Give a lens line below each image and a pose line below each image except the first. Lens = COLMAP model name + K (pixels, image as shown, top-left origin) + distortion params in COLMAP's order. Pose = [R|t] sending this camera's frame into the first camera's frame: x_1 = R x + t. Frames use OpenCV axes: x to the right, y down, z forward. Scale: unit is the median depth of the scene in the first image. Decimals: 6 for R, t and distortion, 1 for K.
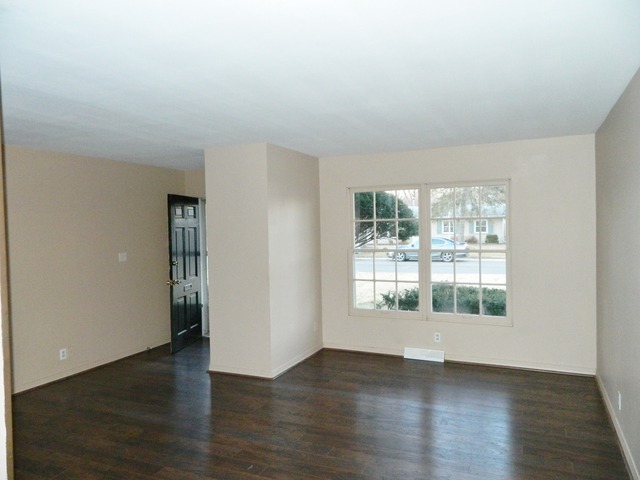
lens RADIAL K [[472.4, 0, 317.9], [0, 472.4, 239.0], [0, 0, 1]] dist [0.002383, -0.000653]
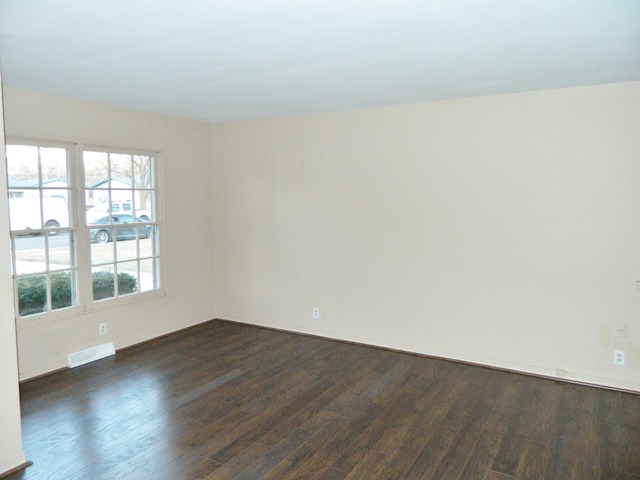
lens RADIAL K [[472.4, 0, 317.5], [0, 472.4, 239.3], [0, 0, 1]] dist [0.002383, -0.000653]
pose [[0.109857, -0.071018, 0.991407, -0.532903], [0.037242, 0.997038, 0.067295, 0.005729], [-0.993249, 0.029529, 0.112177, 0.524306]]
